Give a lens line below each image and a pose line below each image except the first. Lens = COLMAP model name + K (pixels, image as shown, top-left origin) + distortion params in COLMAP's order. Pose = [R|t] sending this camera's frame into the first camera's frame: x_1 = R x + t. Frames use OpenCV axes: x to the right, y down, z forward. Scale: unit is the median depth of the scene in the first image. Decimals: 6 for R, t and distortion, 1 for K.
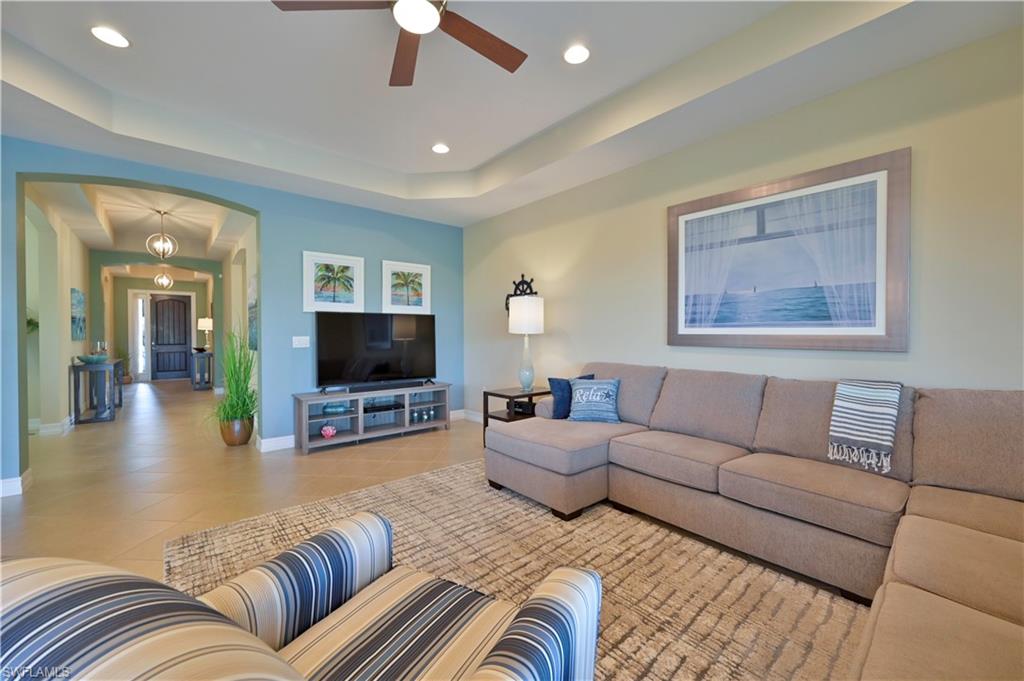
lens RADIAL K [[403.4, 0, 511.3], [0, 403.4, 335.0], [0, 0, 1]] dist [0.000630, 0.000194]
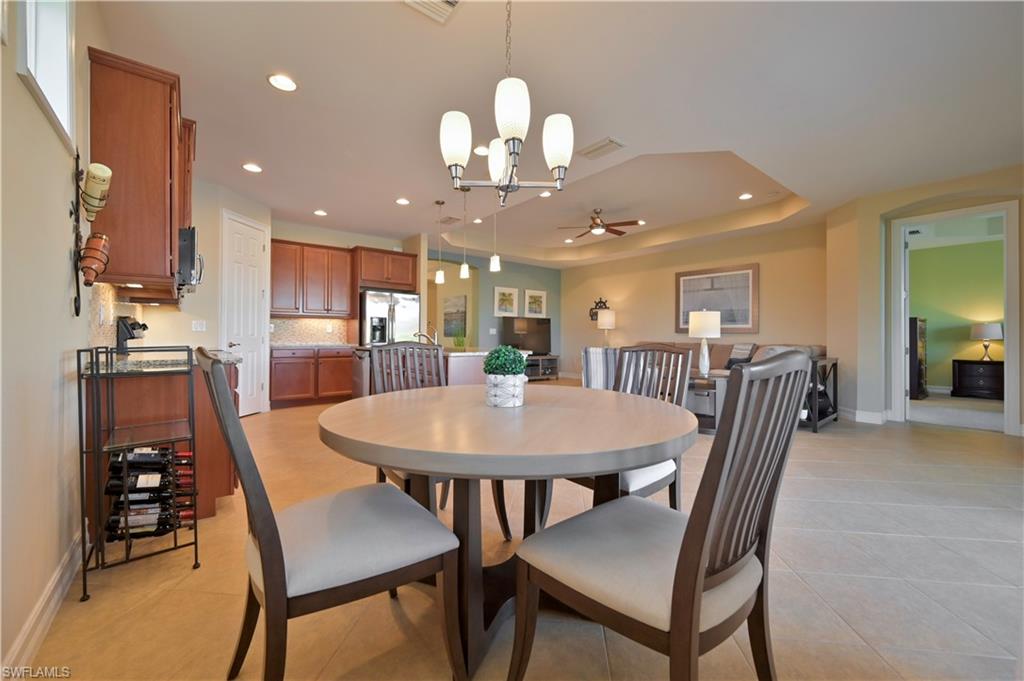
lens RADIAL K [[403.4, 0, 511.3], [0, 403.4, 335.0], [0, 0, 1]] dist [0.000630, 0.000194]
pose [[0.999264, 0.009008, -0.037284, -0.331530], [-0.009280, 0.999932, -0.007125, 0.045137], [0.037217, 0.007465, 0.999279, -0.959498]]
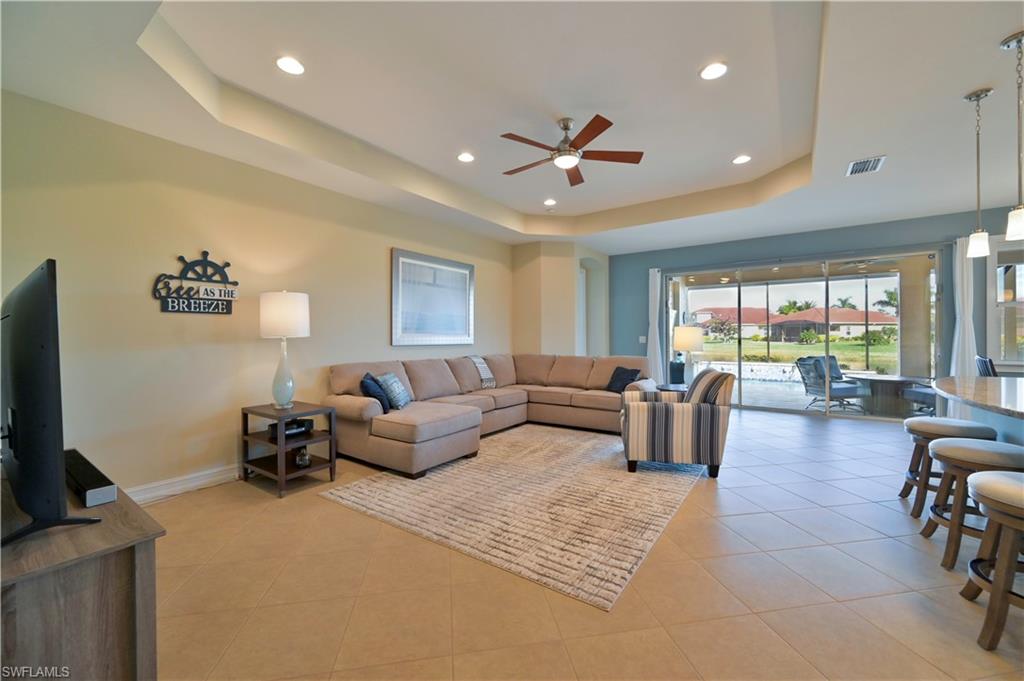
lens RADIAL K [[403.4, 0, 511.3], [0, 403.4, 335.0], [0, 0, 1]] dist [0.000630, 0.000194]
pose [[-0.235284, 0.004162, 0.971918, -0.774697], [0.006775, 0.999974, -0.002642, -0.003114], [-0.971903, 0.005963, -0.235306, 0.670964]]
